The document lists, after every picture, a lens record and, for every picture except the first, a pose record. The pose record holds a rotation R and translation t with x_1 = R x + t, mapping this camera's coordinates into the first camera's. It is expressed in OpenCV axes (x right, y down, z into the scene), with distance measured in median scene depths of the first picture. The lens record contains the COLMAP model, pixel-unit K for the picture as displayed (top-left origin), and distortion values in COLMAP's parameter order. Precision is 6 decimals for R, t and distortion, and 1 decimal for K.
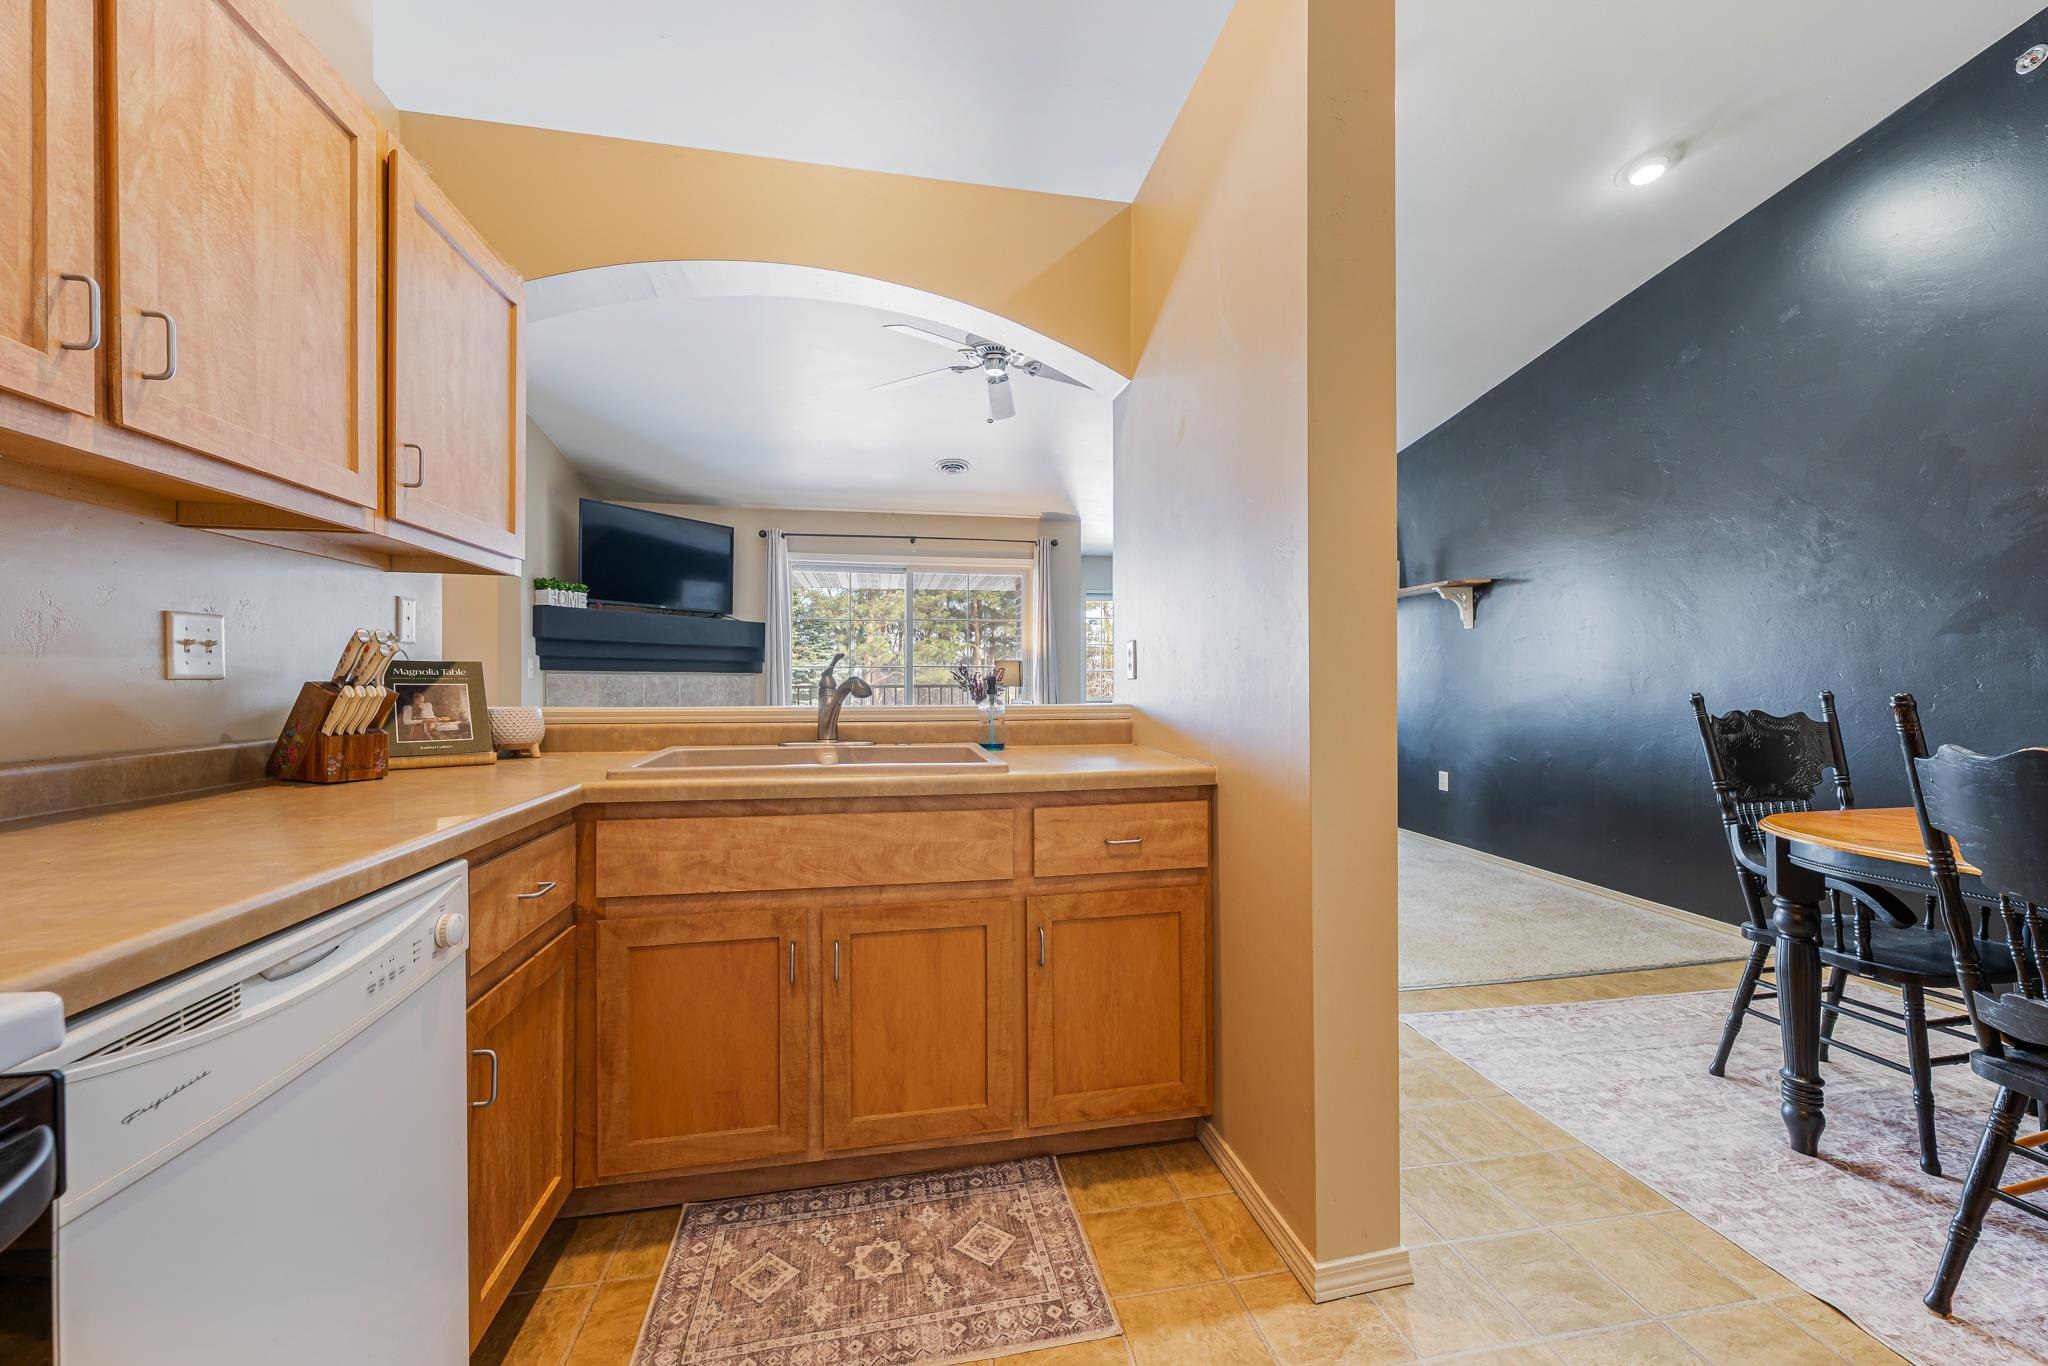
lens RADIAL K [[789.3, 0, 1027.3], [0, 789.3, 682.8], [0, 0, 1]] dist [0.001903, 0.000122]
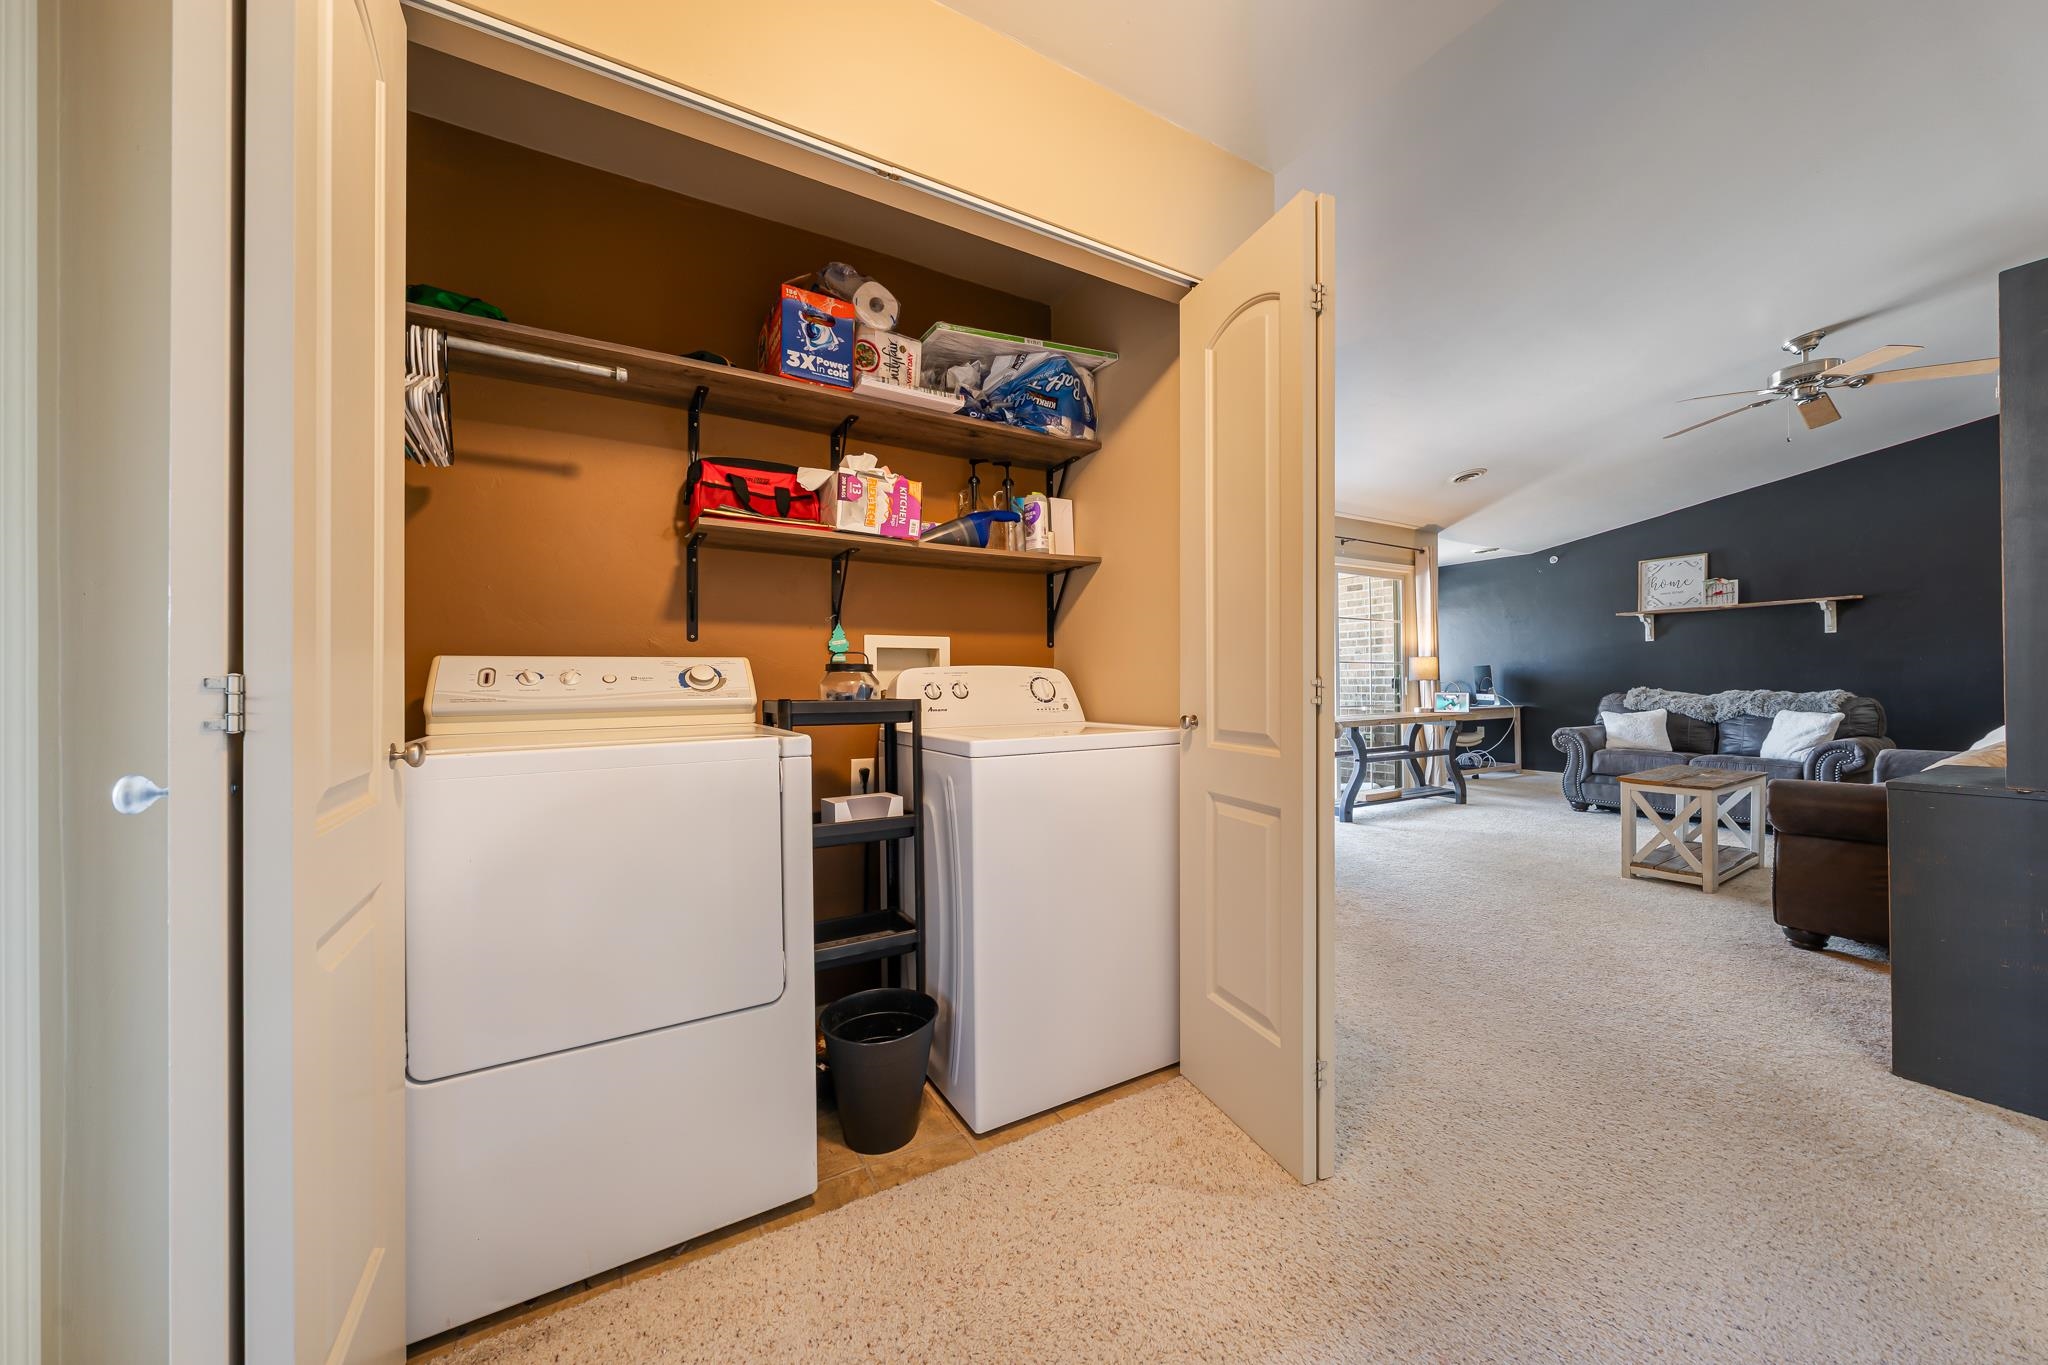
lens RADIAL K [[715.5, 0, 1026.3], [0, 715.5, 684.7], [0, 0, 1]] dist [-0.000509, -0.000197]
pose [[0.942326, -0.007124, 0.334620, -3.215234], [0.009490, 0.999940, -0.005436, 0.039914], [-0.334561, 0.008298, 0.942337, 0.913468]]
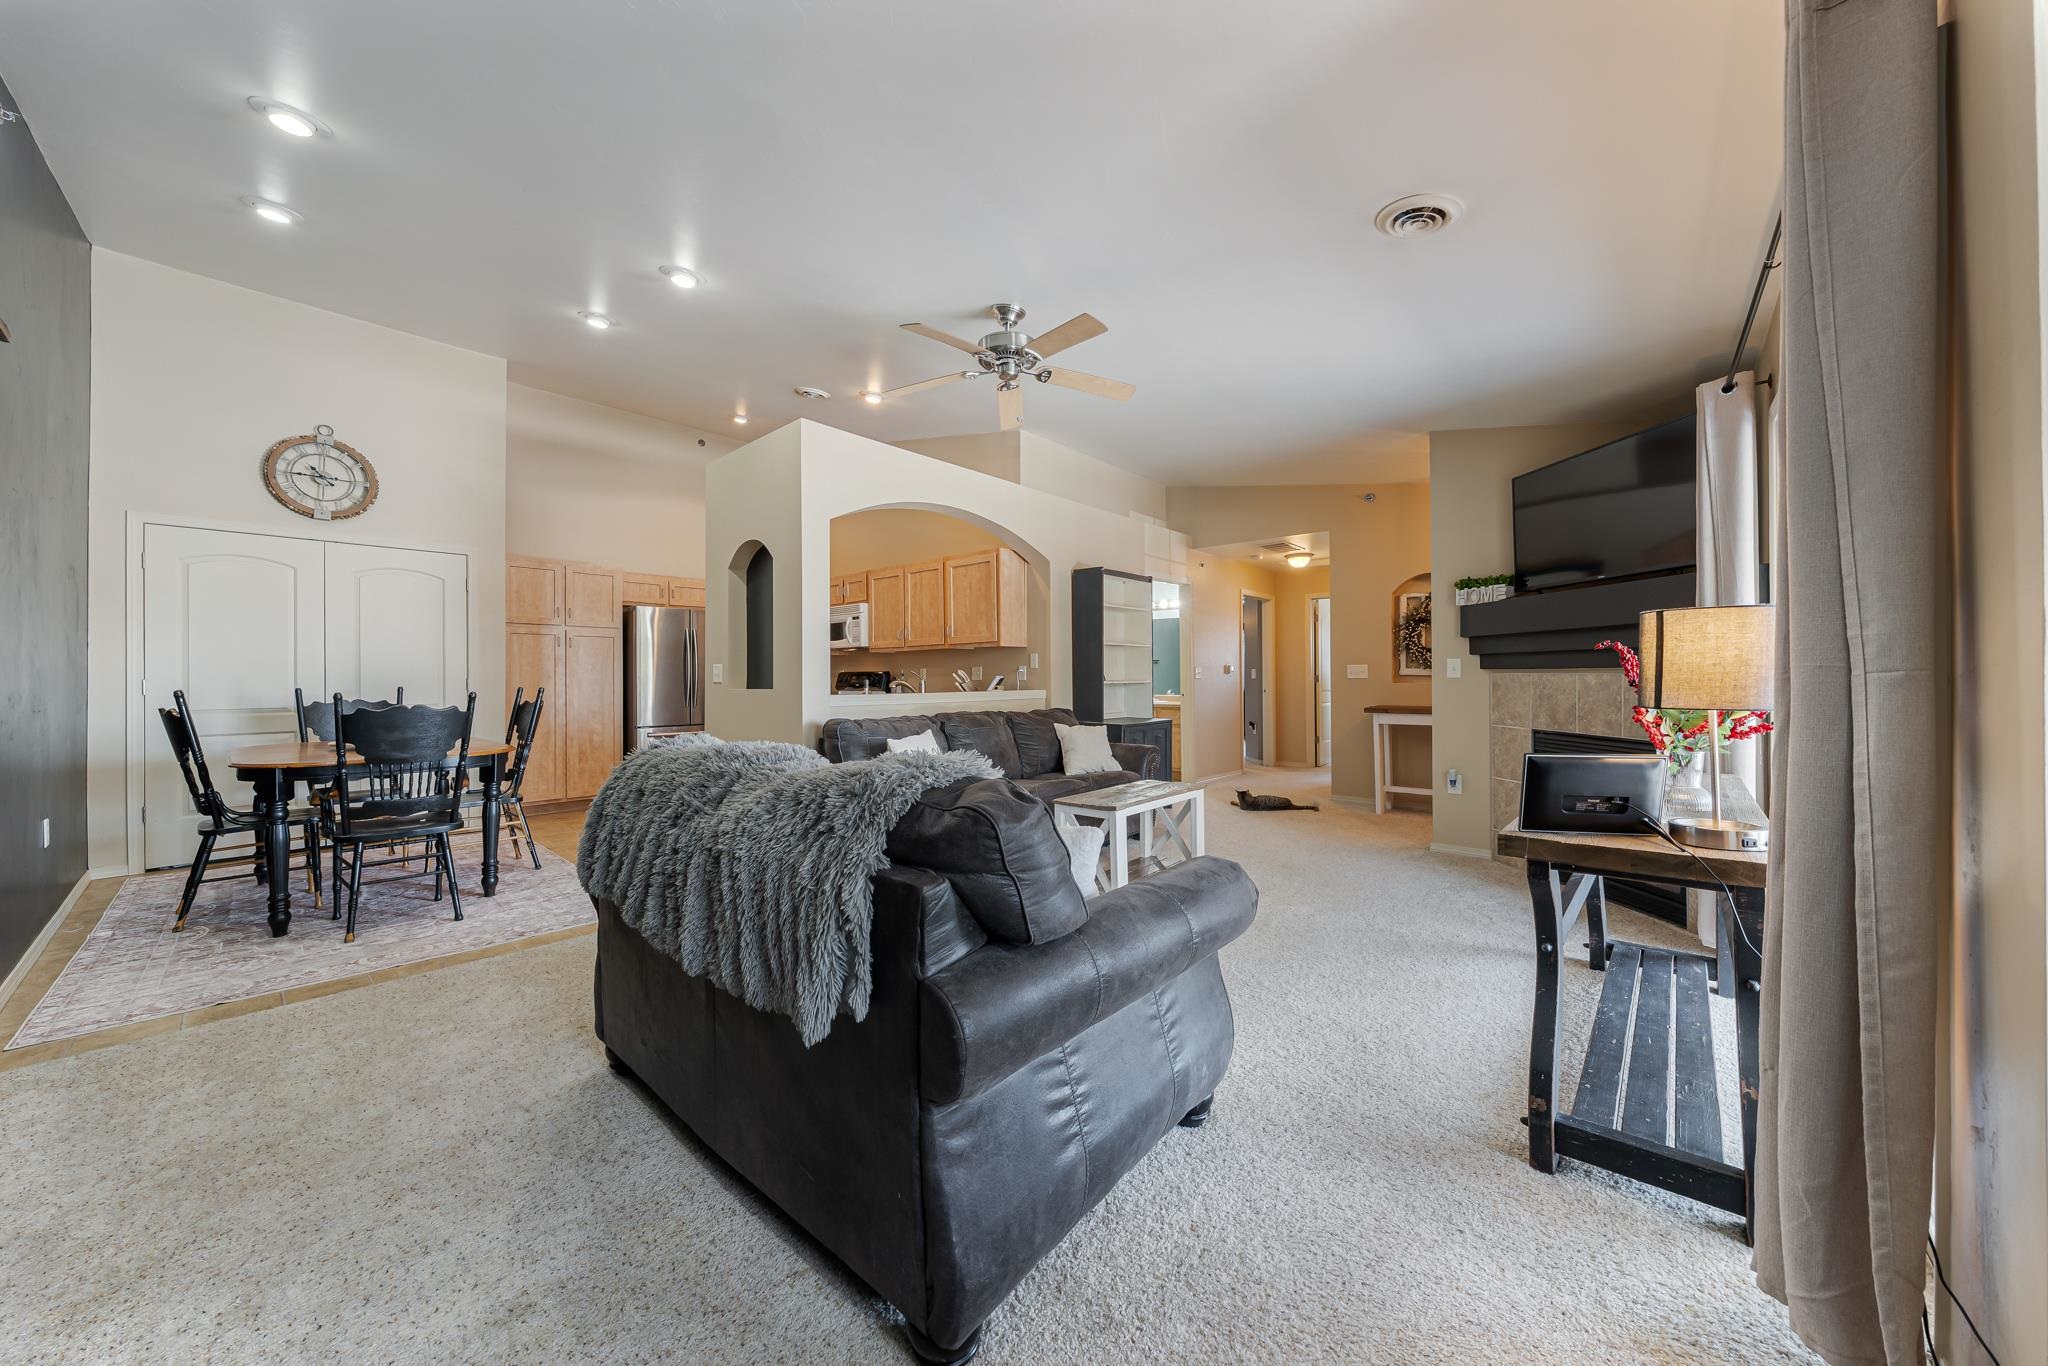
lens RADIAL K [[709.6, 0, 1024.8], [0, 709.6, 674.5], [0, 0, 1]] dist [-0.001029, -0.000034]
pose [[-0.796400, 0.000101, -0.604770, 1.092445], [0.002344, 0.999993, -0.002921, -0.023732], [0.604766, -0.003744, -0.796395, 3.861730]]
